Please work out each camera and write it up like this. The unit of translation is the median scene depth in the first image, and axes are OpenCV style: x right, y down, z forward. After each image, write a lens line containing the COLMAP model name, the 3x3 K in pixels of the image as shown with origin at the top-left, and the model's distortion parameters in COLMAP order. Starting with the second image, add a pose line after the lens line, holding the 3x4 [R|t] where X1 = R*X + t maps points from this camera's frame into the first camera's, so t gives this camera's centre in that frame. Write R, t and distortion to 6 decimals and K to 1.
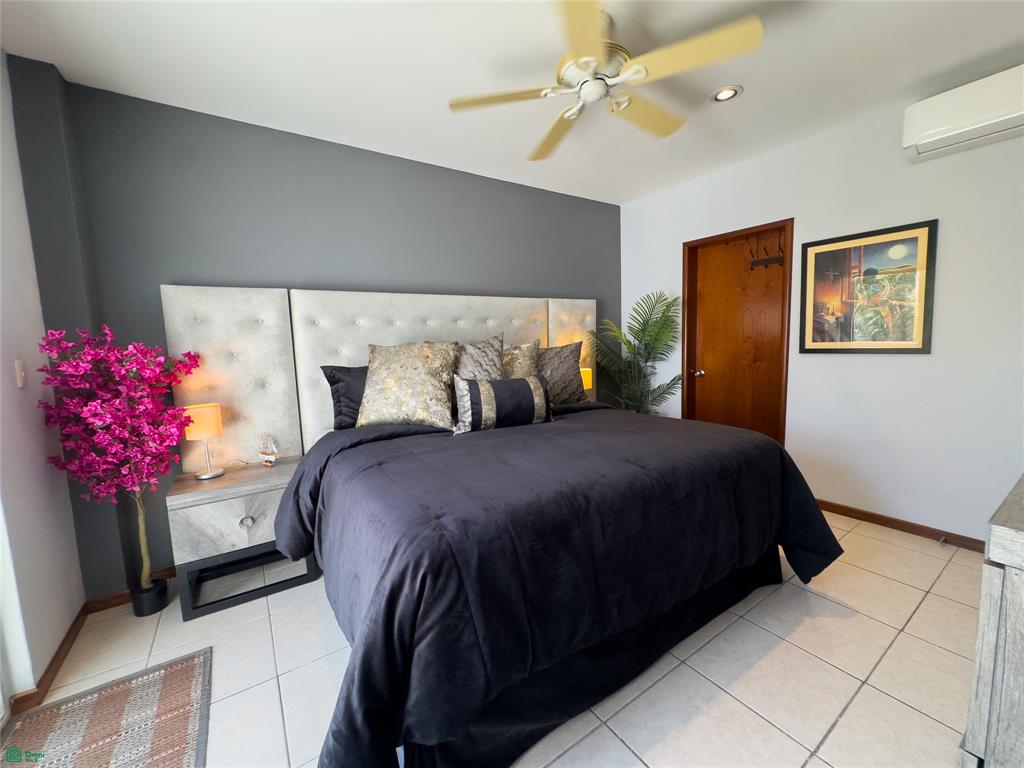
lens RADIAL K [[409.2, 0, 511.7], [0, 409.2, 382.0], [0, 0, 1]] dist [-0.001689, -0.000284]
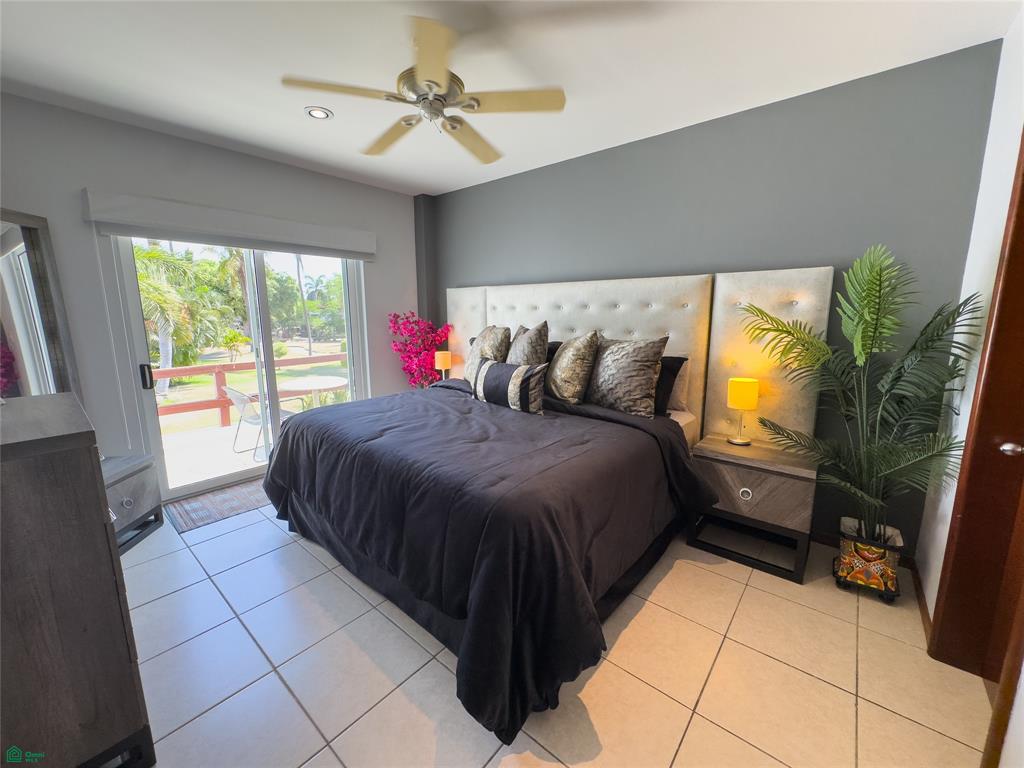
lens RADIAL K [[409.2, 0, 511.7], [0, 409.2, 382.0], [0, 0, 1]] dist [-0.001689, -0.000284]
pose [[0.270798, 0.193517, -0.942984, 1.094440], [-0.113753, 0.979155, 0.168274, -0.152030], [0.955892, 0.061699, 0.287166, 0.711775]]
